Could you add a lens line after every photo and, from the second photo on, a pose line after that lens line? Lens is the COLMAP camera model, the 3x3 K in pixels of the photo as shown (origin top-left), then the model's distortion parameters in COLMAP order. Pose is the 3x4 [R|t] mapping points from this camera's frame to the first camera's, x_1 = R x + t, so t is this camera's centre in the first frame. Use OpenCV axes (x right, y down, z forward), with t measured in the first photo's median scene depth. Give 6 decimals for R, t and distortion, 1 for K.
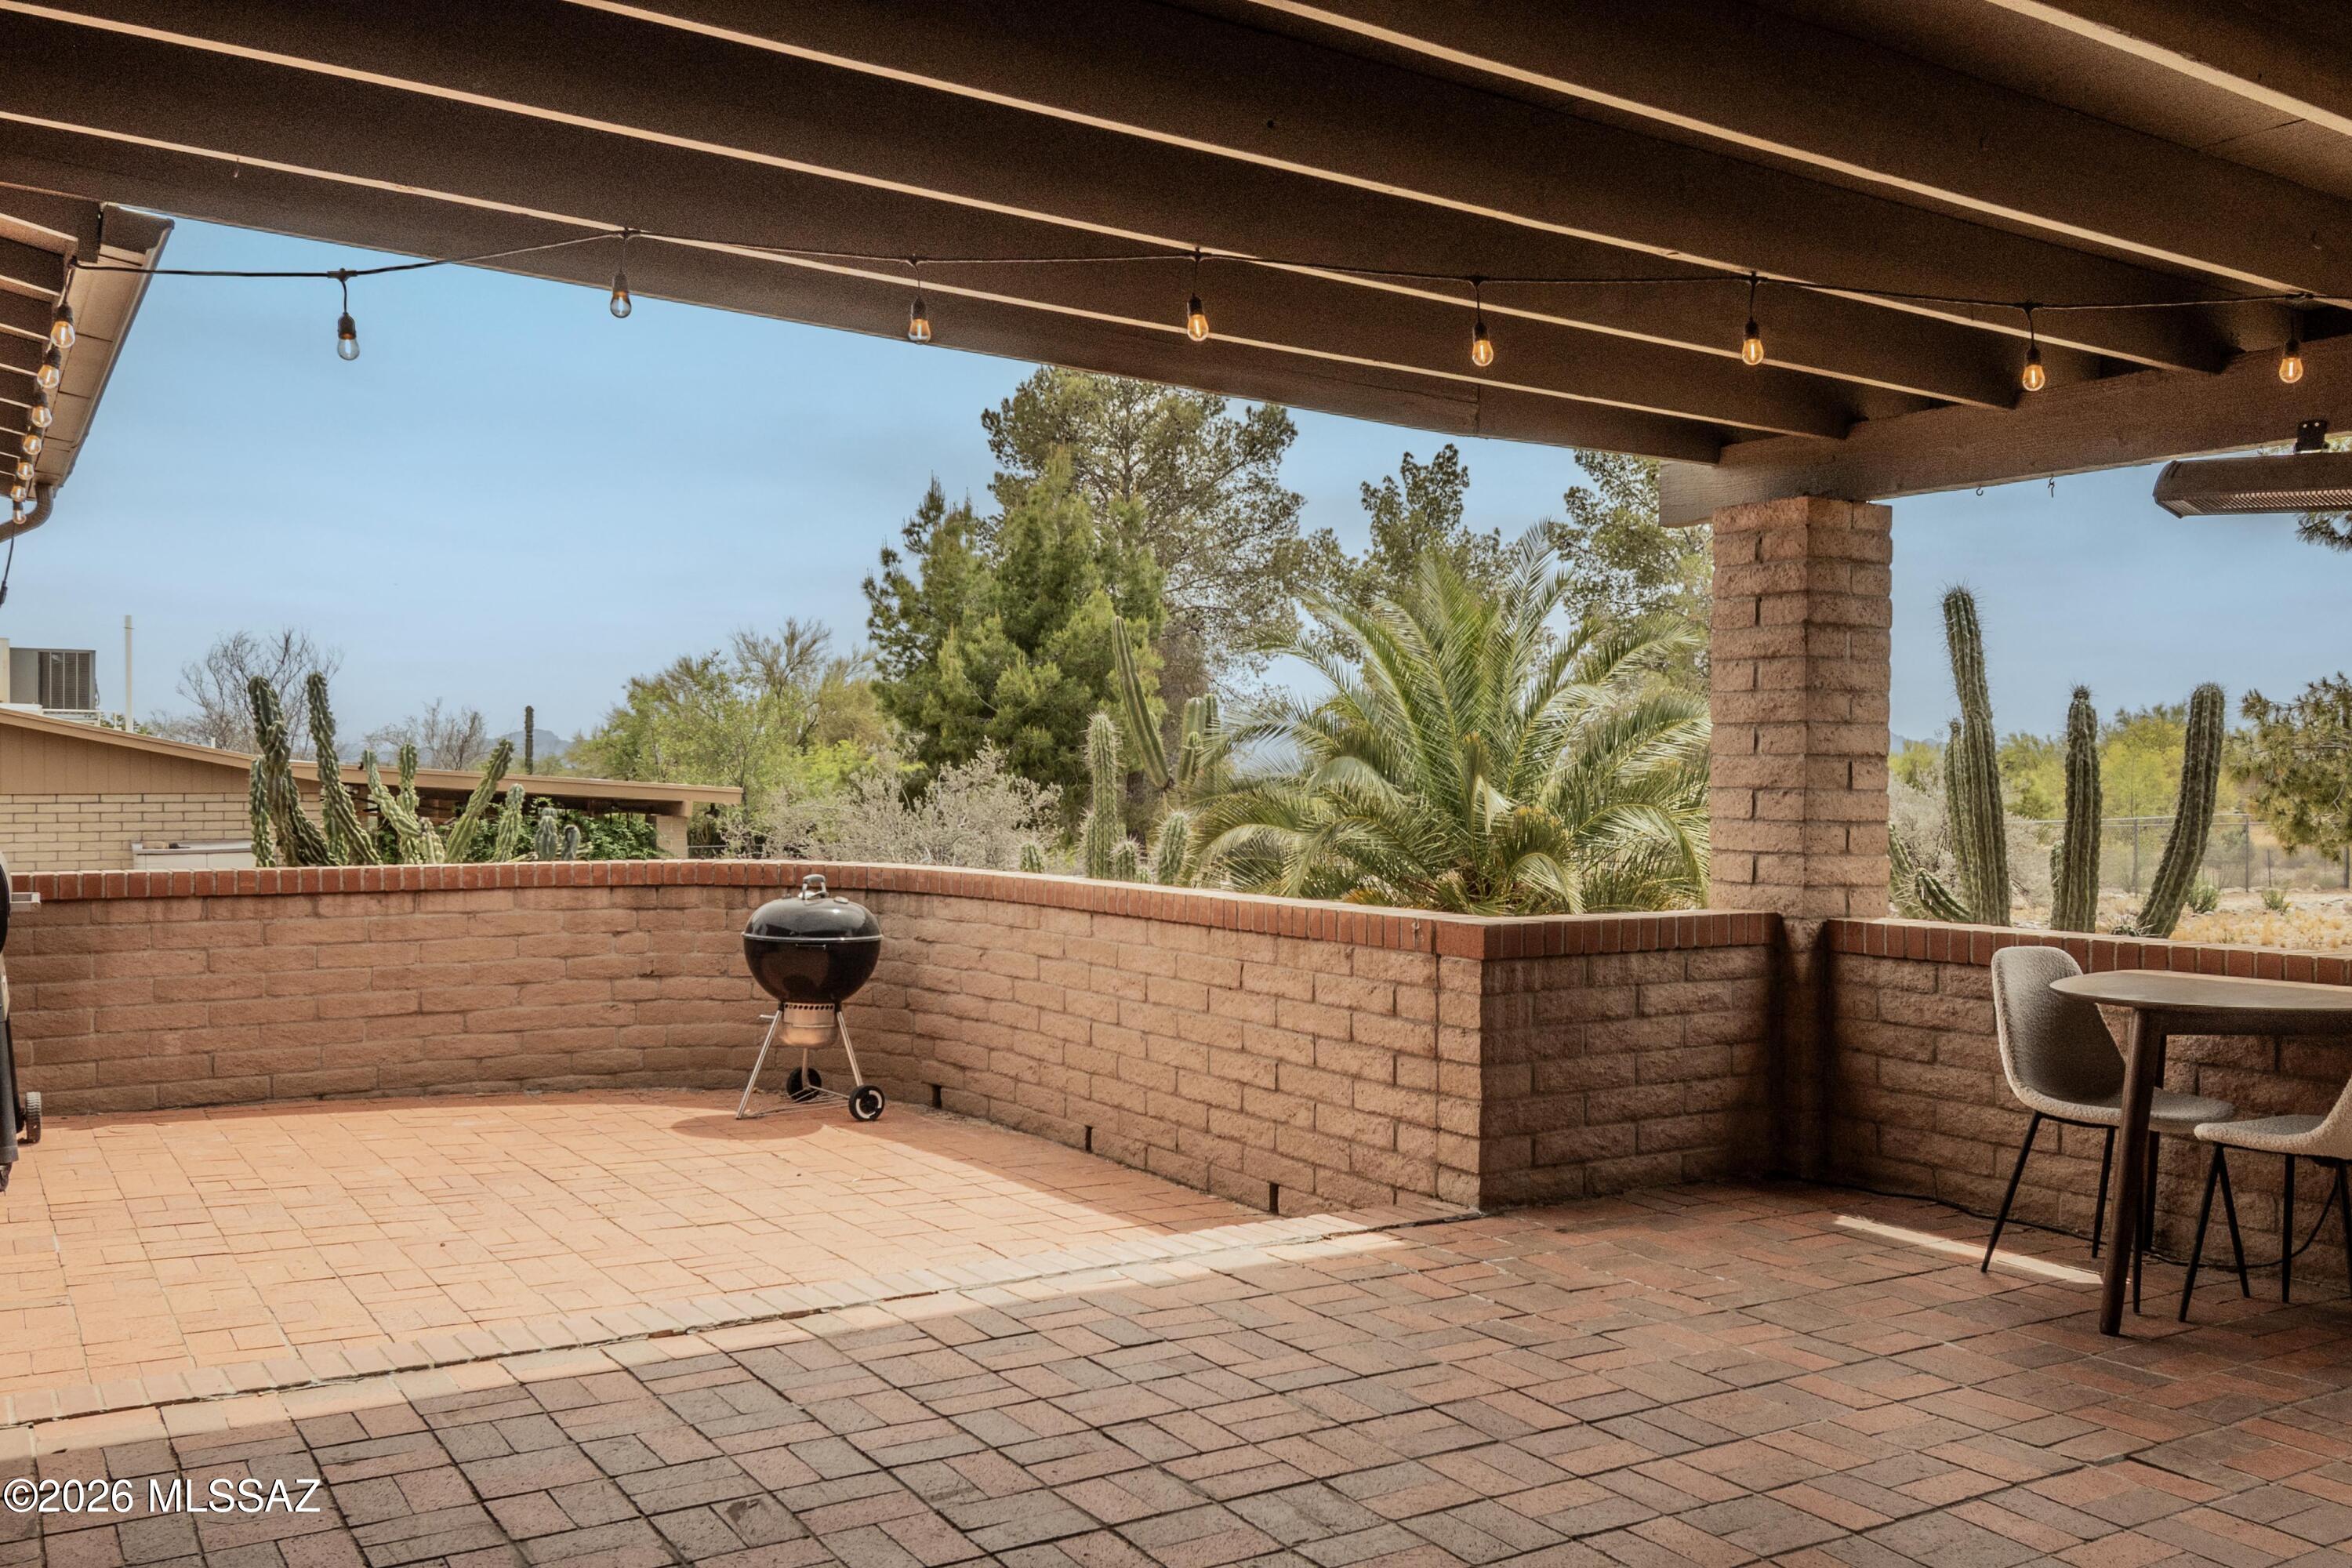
lens RADIAL K [[2012.0, 0, 1175.6], [0, 2012.0, 780.3], [0, 0, 1]] dist [-0.005601, 0.007203]
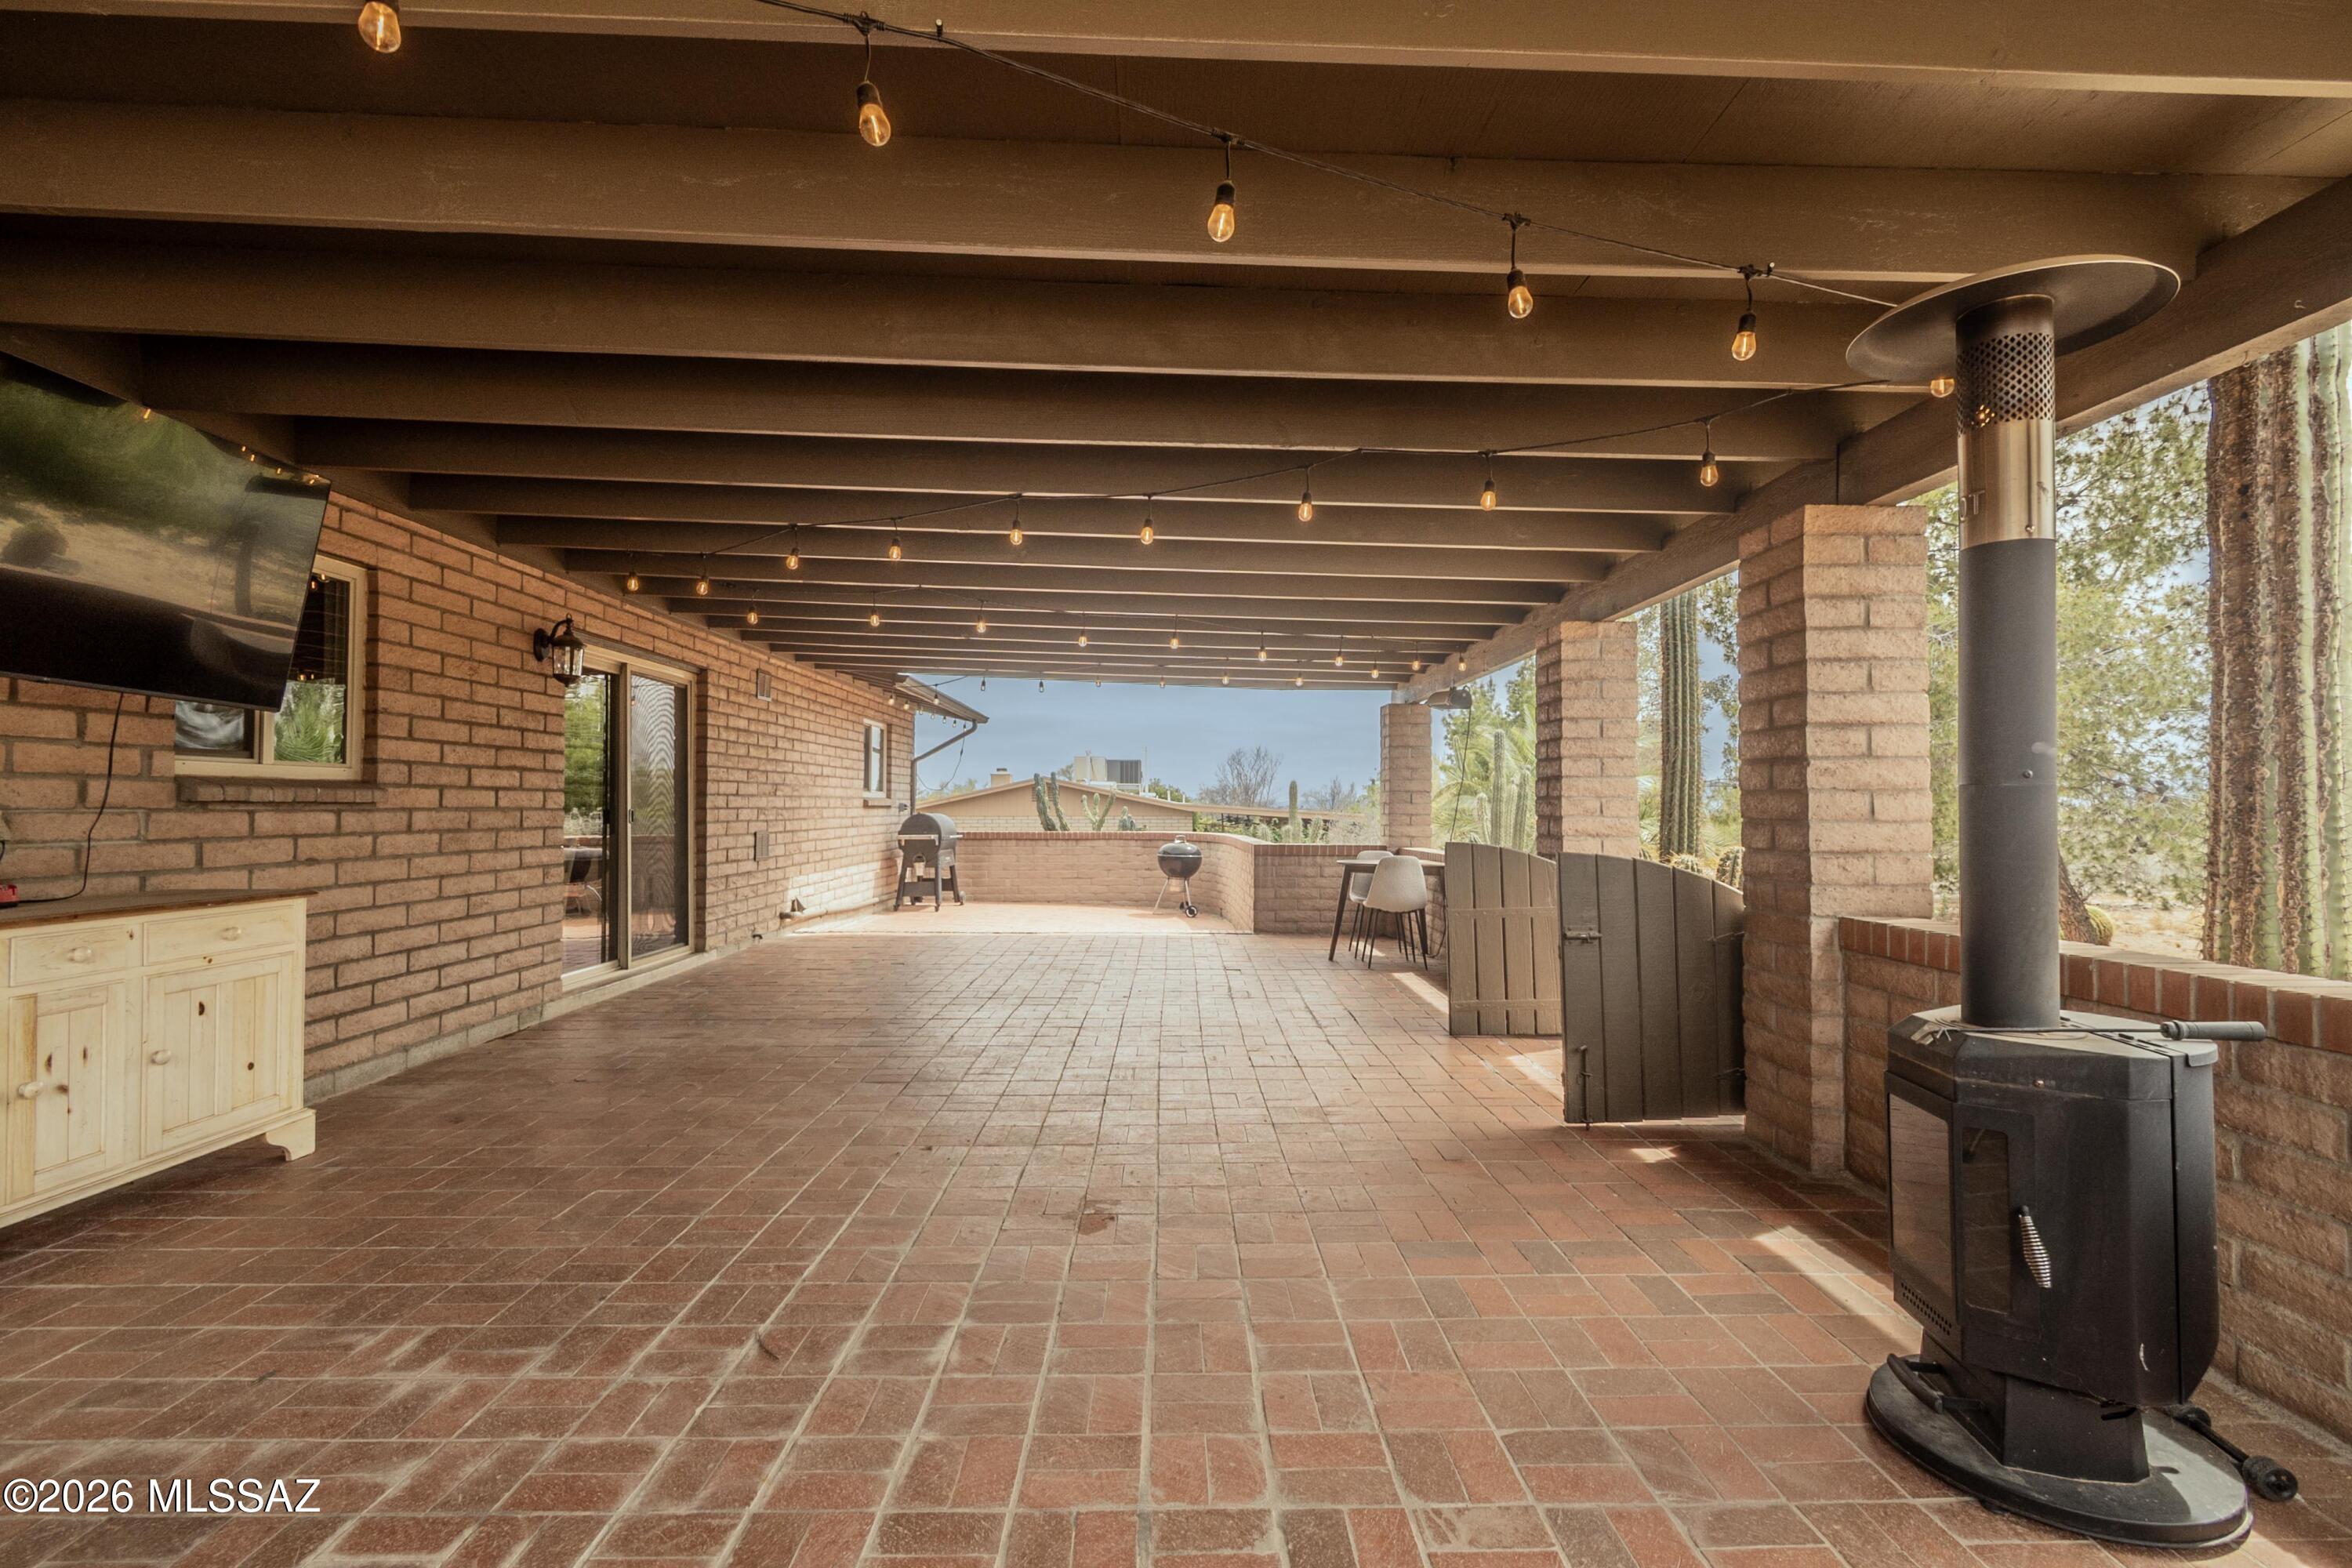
lens RADIAL K [[1049.7, 0, 1172.5], [0, 1049.7, 785.4], [0, 0, 1]] dist [-0.001207, -0.000623]
pose [[0.857999, -0.014291, -0.513453, 0.640938], [-0.000877, 0.999571, -0.029287, 0.018782], [0.513651, 0.025578, 0.857618, -0.369712]]
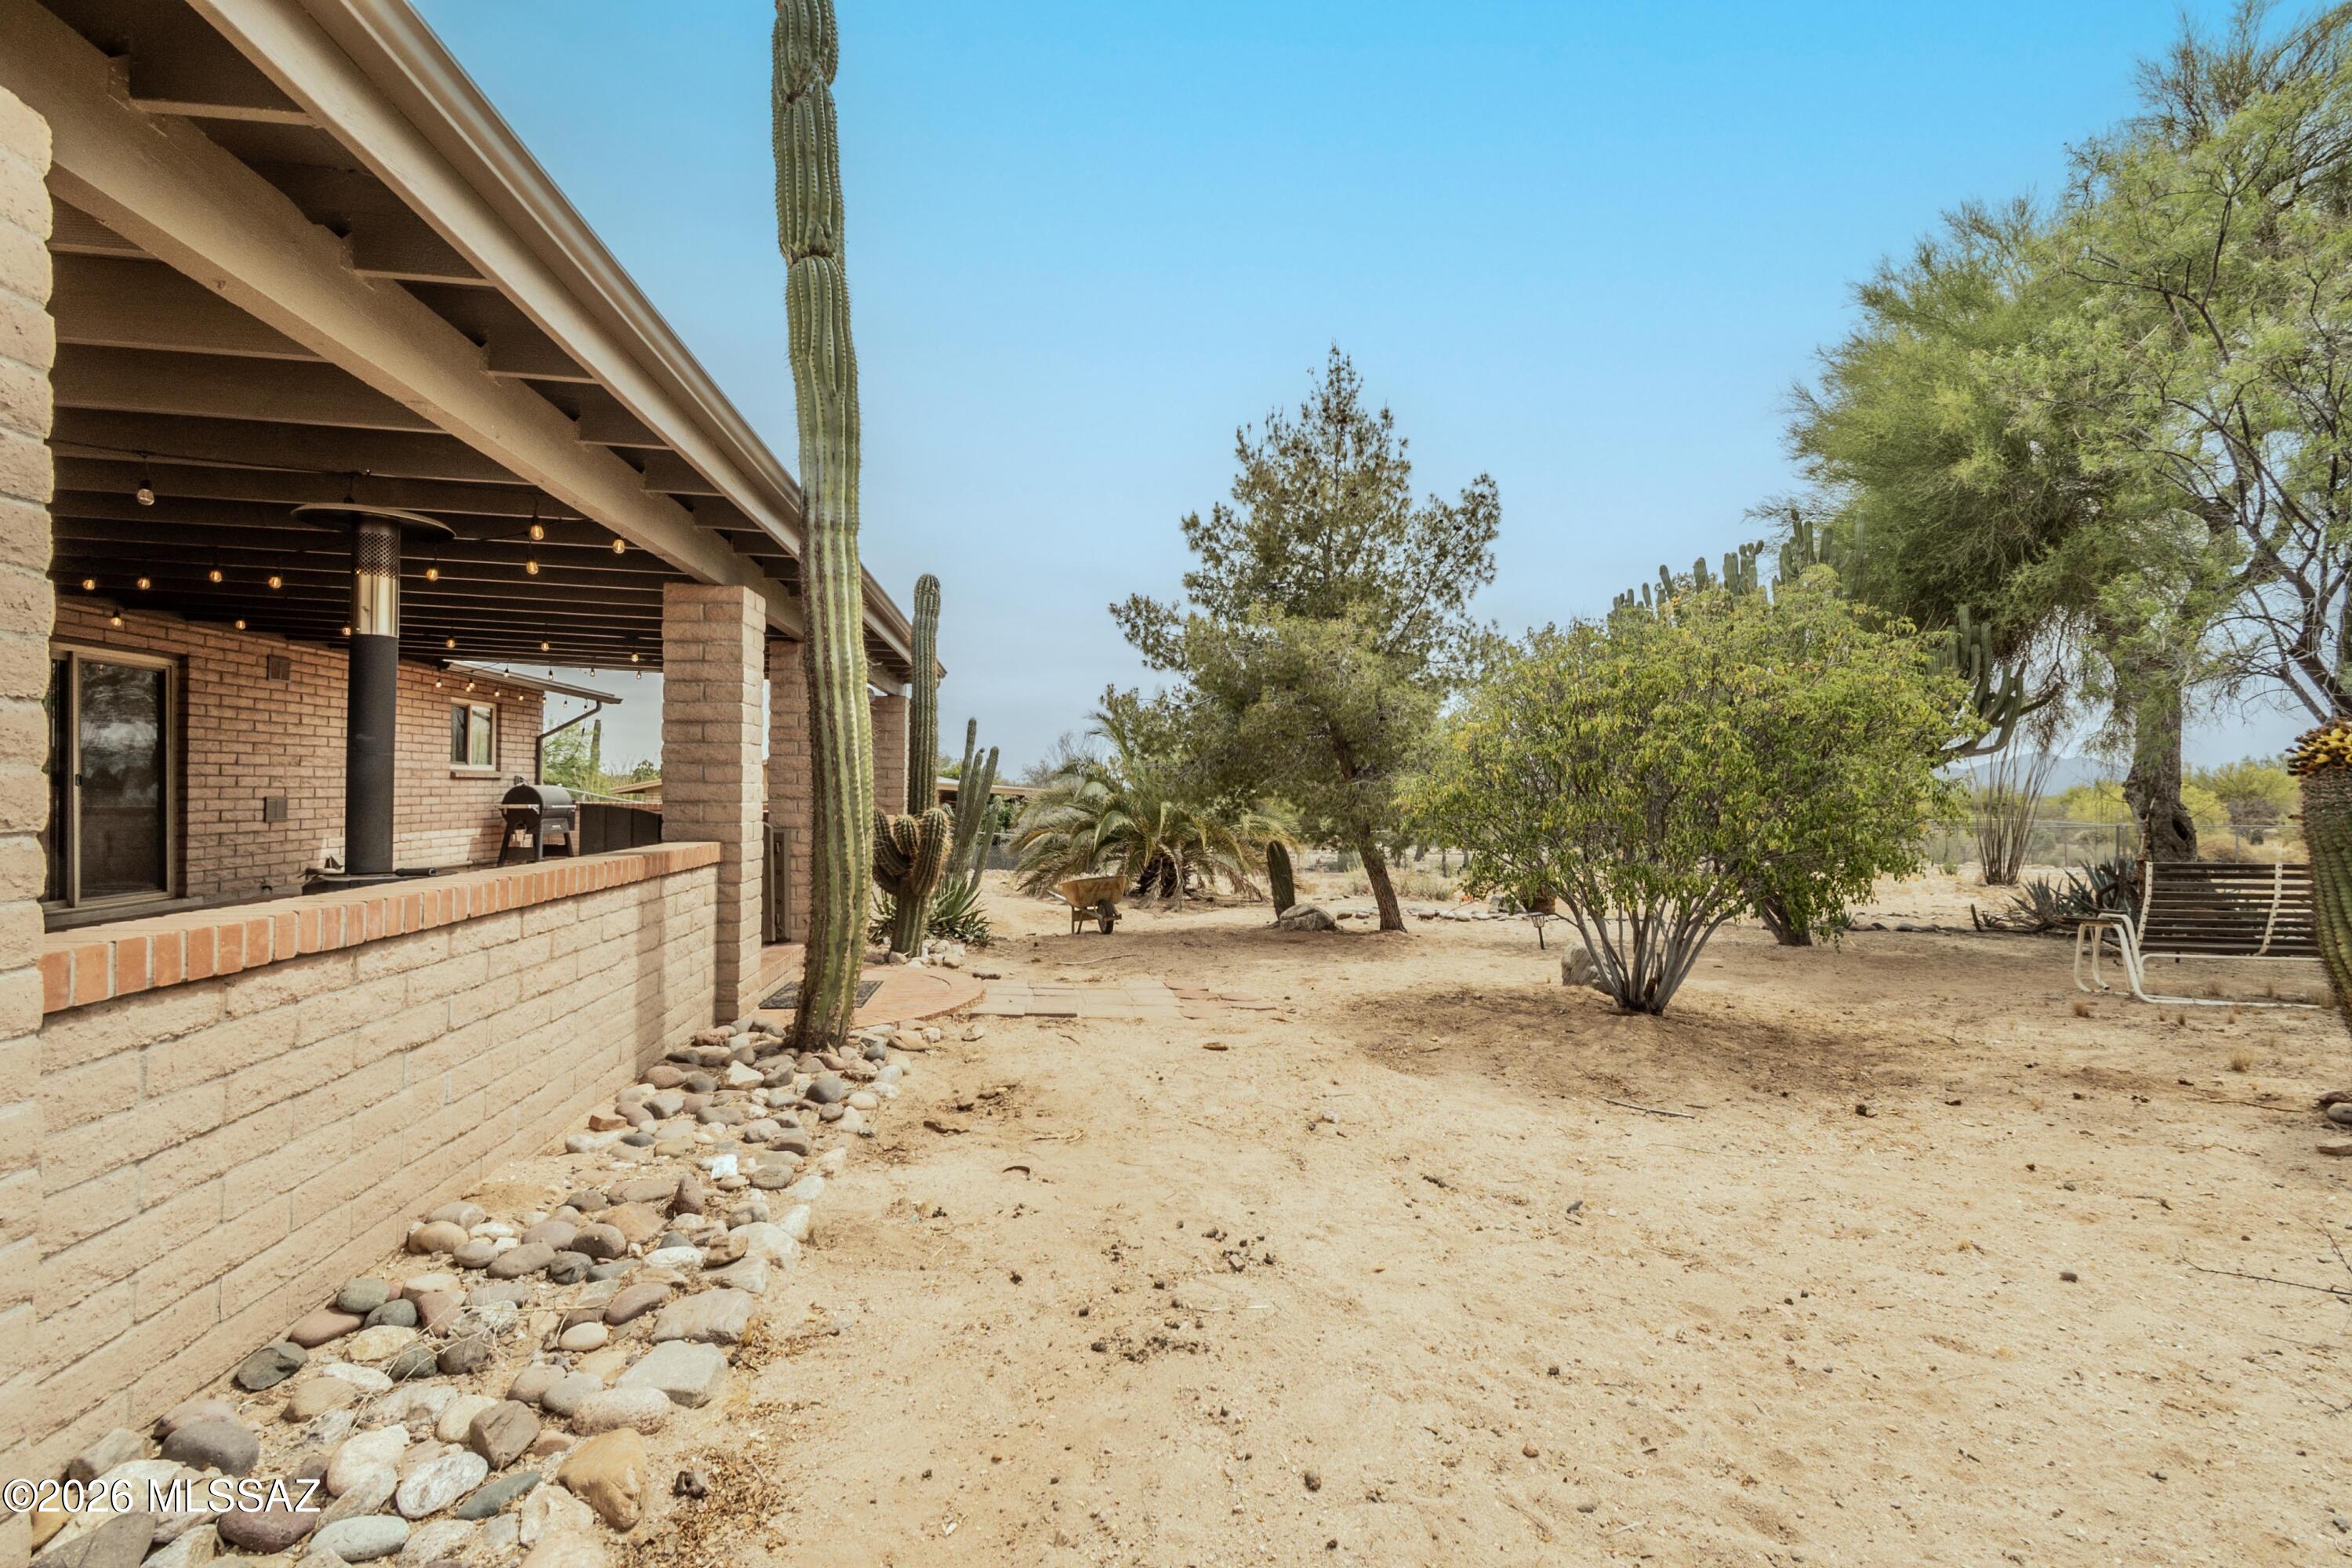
lens RADIAL K [[1049.7, 0, 1172.3], [0, 1049.7, 783.6], [0, 0, 1]] dist [-0.001207, -0.000623]
pose [[0.916187, 0.003506, -0.400735, 1.182560], [-0.009817, 0.999858, -0.013698, 0.025802], [0.400630, 0.016484, 0.916091, -0.368387]]
